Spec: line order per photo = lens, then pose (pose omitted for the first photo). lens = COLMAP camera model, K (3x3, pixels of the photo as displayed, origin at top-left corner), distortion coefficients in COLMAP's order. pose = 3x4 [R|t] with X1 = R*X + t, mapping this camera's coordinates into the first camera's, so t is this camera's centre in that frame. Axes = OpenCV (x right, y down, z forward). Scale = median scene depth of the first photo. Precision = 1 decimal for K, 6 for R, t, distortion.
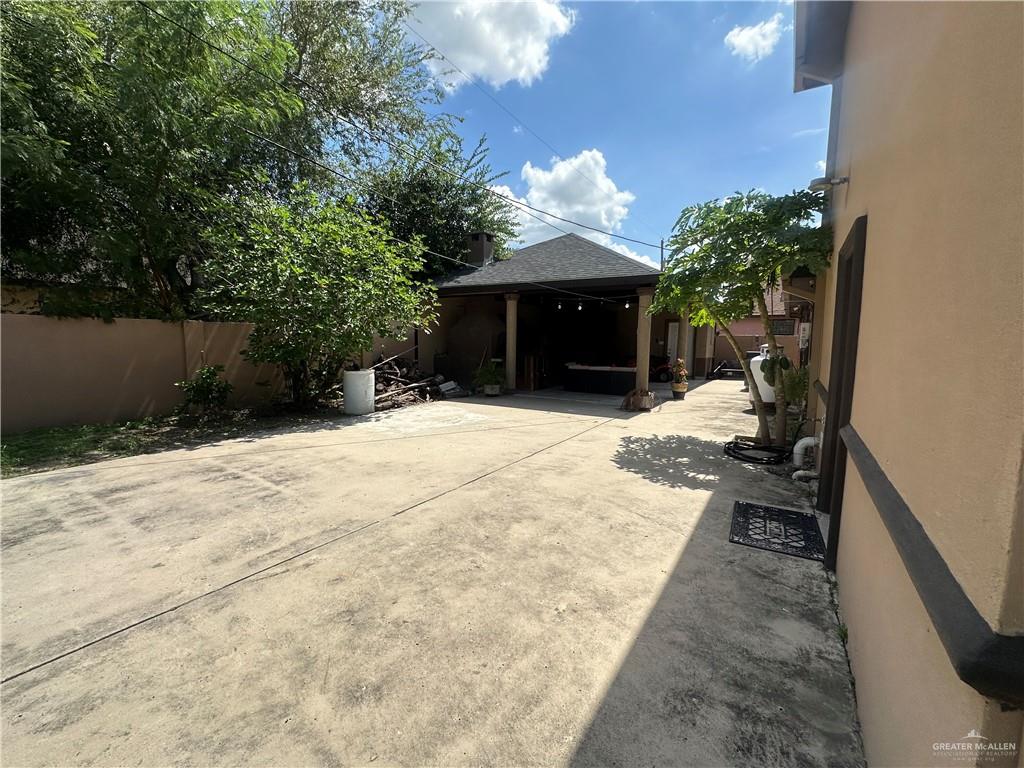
lens RADIAL K [[410.2, 0, 513.2], [0, 410.2, 381.3], [0, 0, 1]] dist [-0.002646, 0.000172]
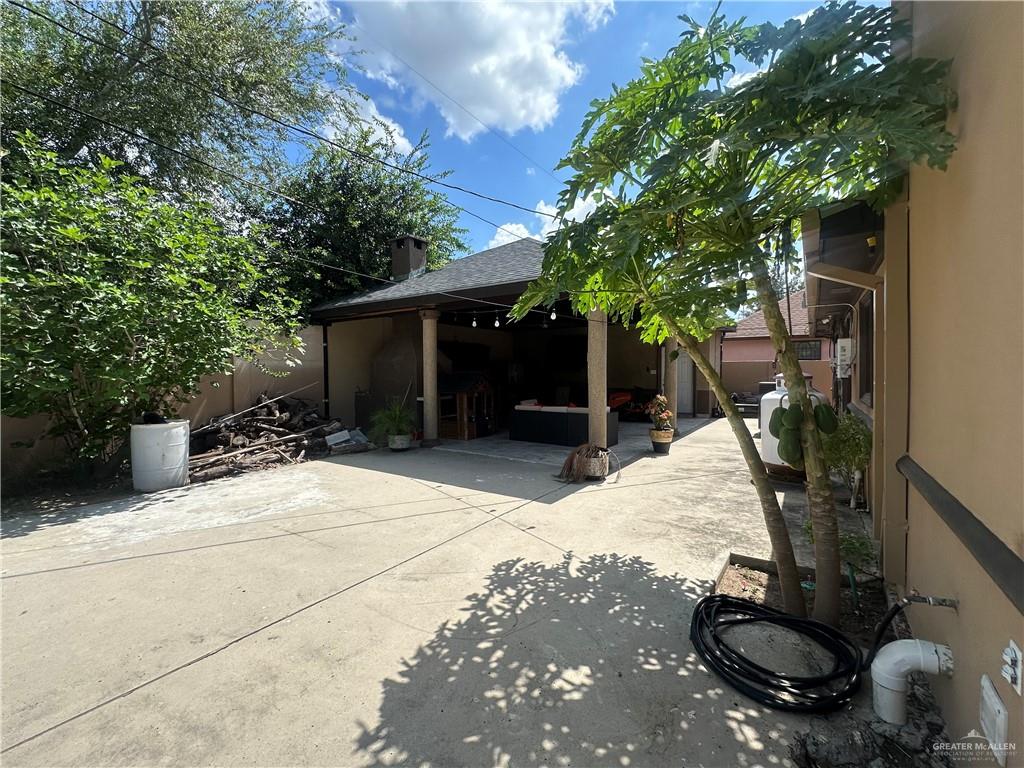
lens RADIAL K [[410.2, 0, 513.2], [0, 410.2, 381.3], [0, 0, 1]] dist [-0.002646, 0.000172]
pose [[0.999099, -0.016524, -0.039101, 0.200352], [0.013521, 0.997028, -0.075845, -0.031235], [0.040238, 0.075248, 0.996353, 0.315699]]
